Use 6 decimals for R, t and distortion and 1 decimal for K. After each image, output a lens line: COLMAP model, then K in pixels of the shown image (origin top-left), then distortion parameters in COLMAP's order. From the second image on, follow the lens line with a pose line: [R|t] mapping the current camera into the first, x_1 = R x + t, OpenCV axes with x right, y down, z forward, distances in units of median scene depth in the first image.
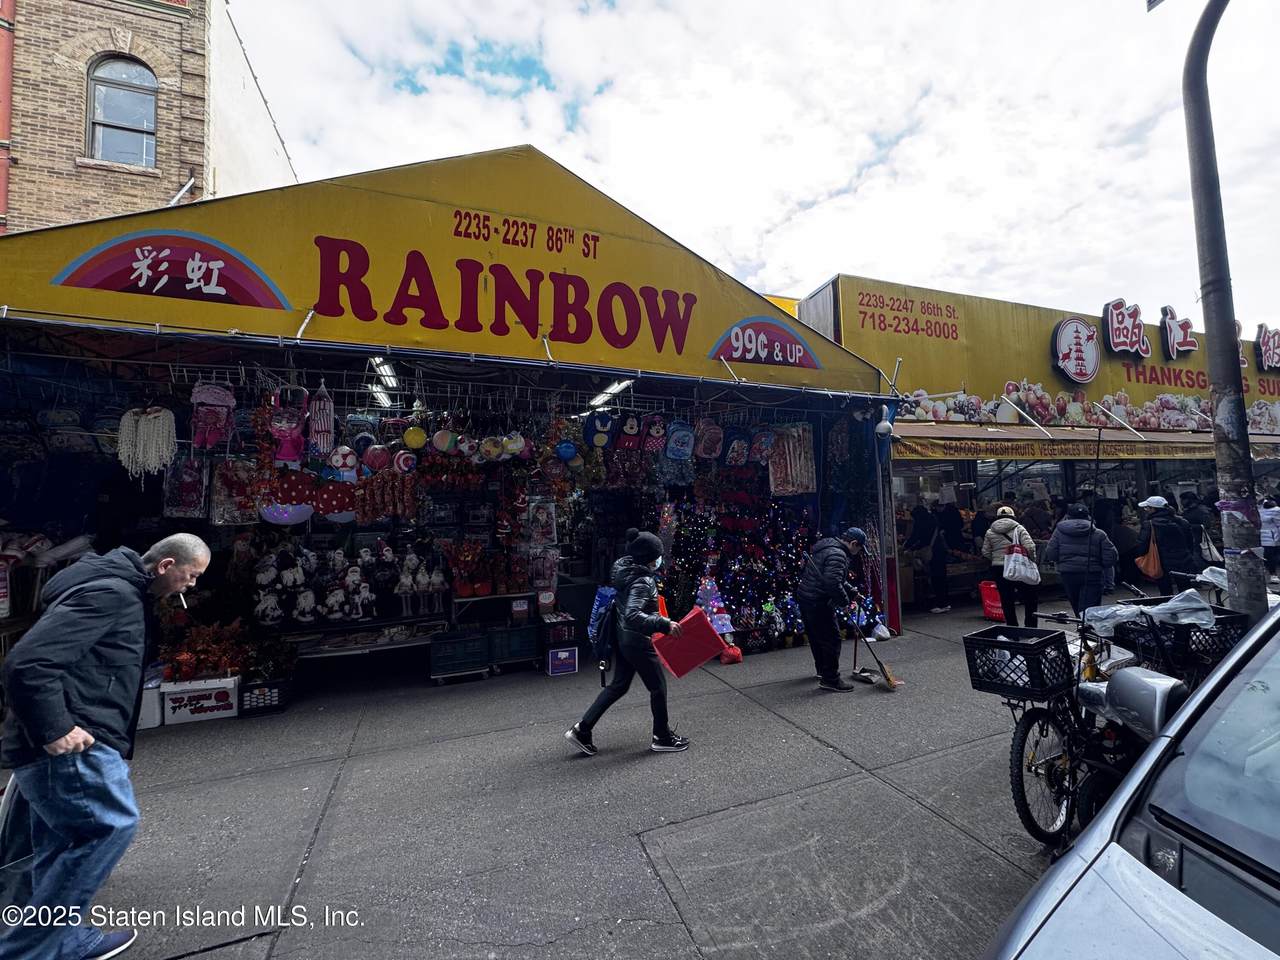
lens RADIAL K [[506.7, 0, 640.0], [0, 506.7, 480.0], [0, 0, 1]] dist [-0.001918, -0.000009]
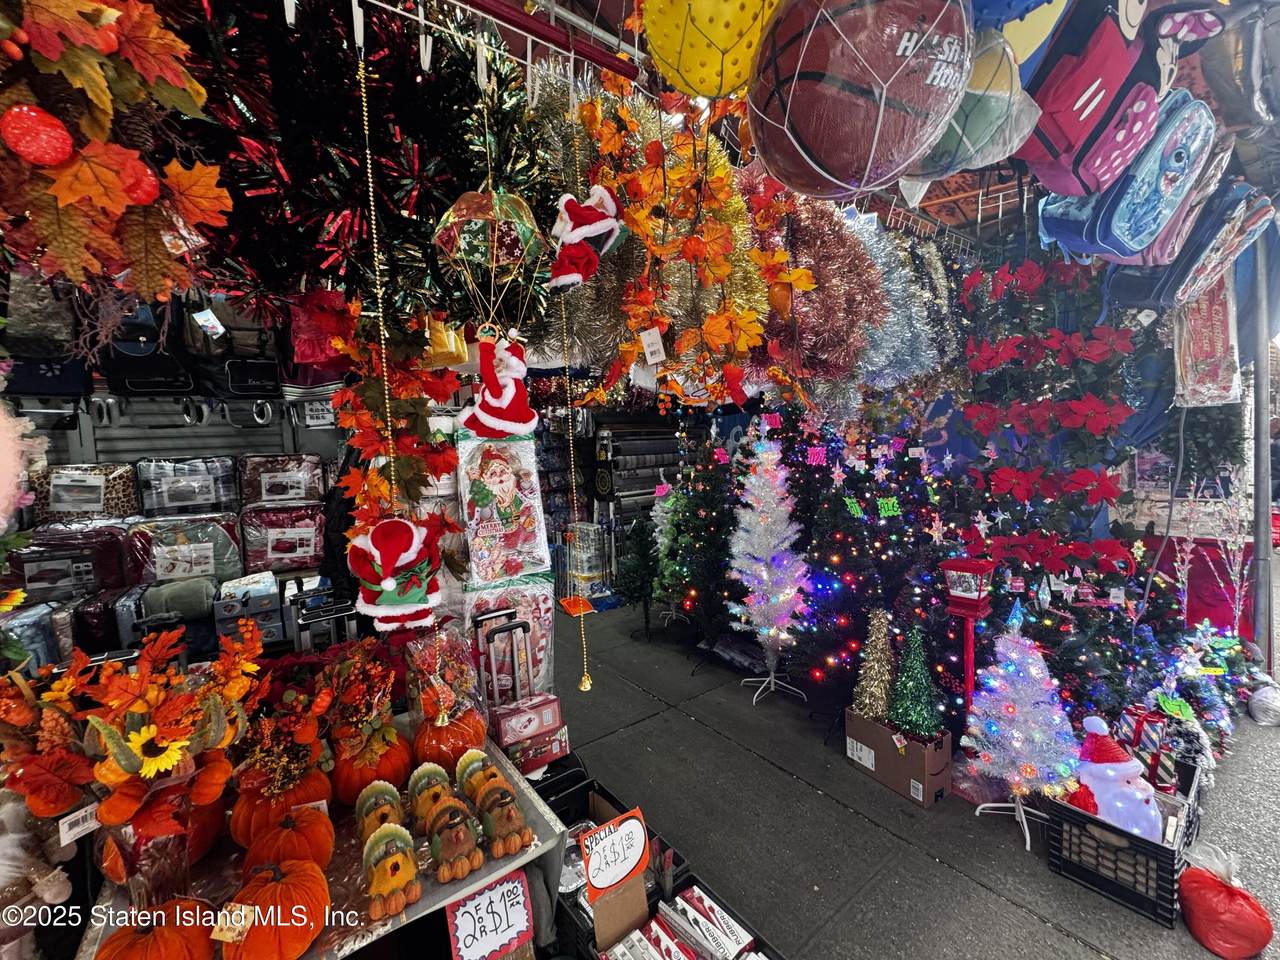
lens RADIAL K [[510.0, 0, 640.0], [0, 510.0, 480.0], [0, 0, 1]] dist [-0.000231, -0.000023]
pose [[0.961843, -0.034380, 0.271433, -0.254446], [0.011048, 0.996145, 0.087024, 0.056214], [-0.273379, -0.080704, 0.958515, 0.884979]]
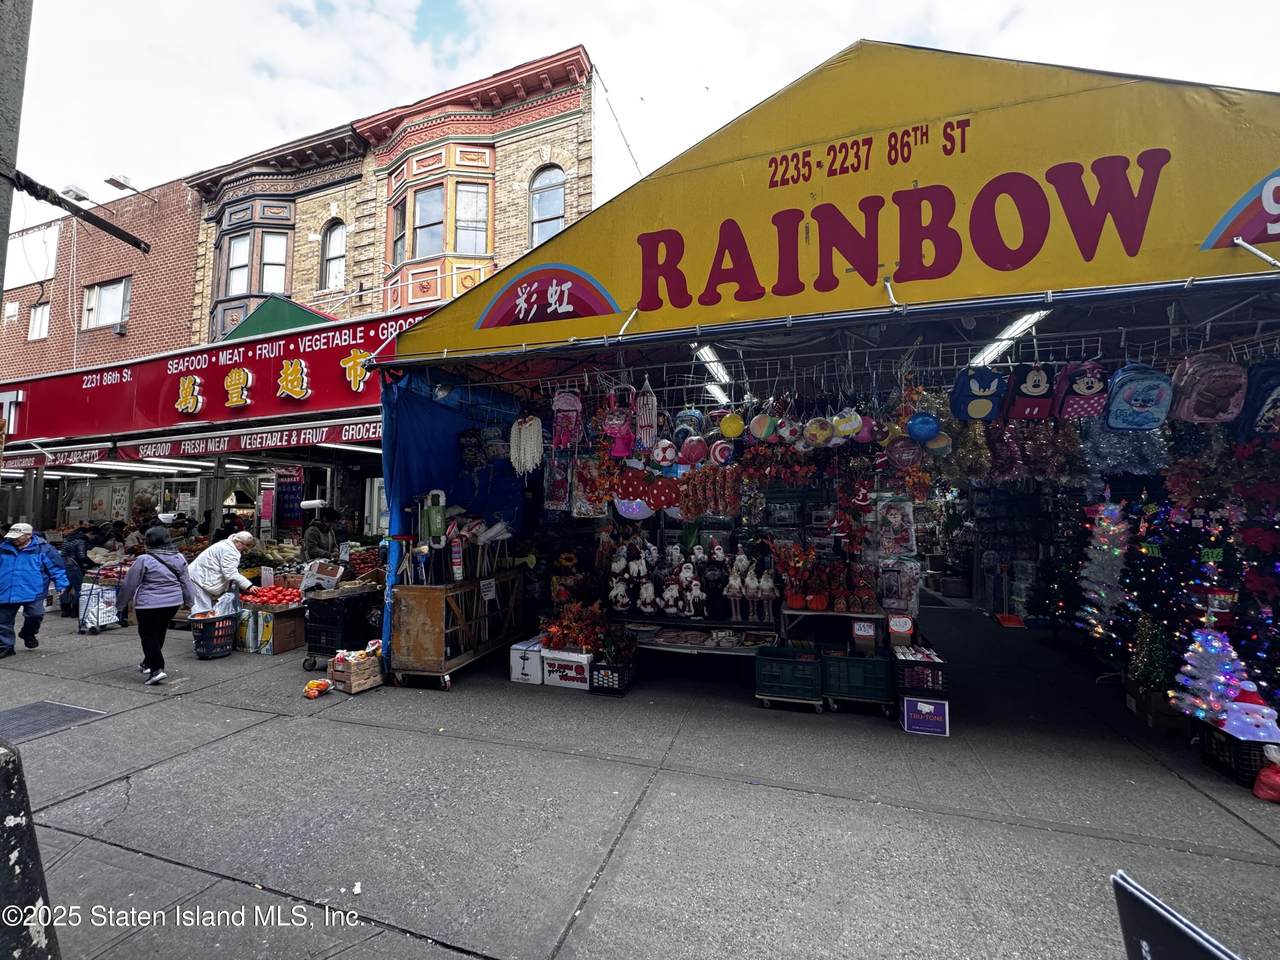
lens RADIAL K [[506.7, 0, 640.0], [0, 506.7, 480.0], [0, 0, 1]] dist [-0.001918, -0.000009]
pose [[0.777683, -0.020134, -0.628334, -0.006567], [0.016542, 0.999796, -0.011563, 0.018599], [0.628438, -0.001401, 0.777858, 0.177921]]
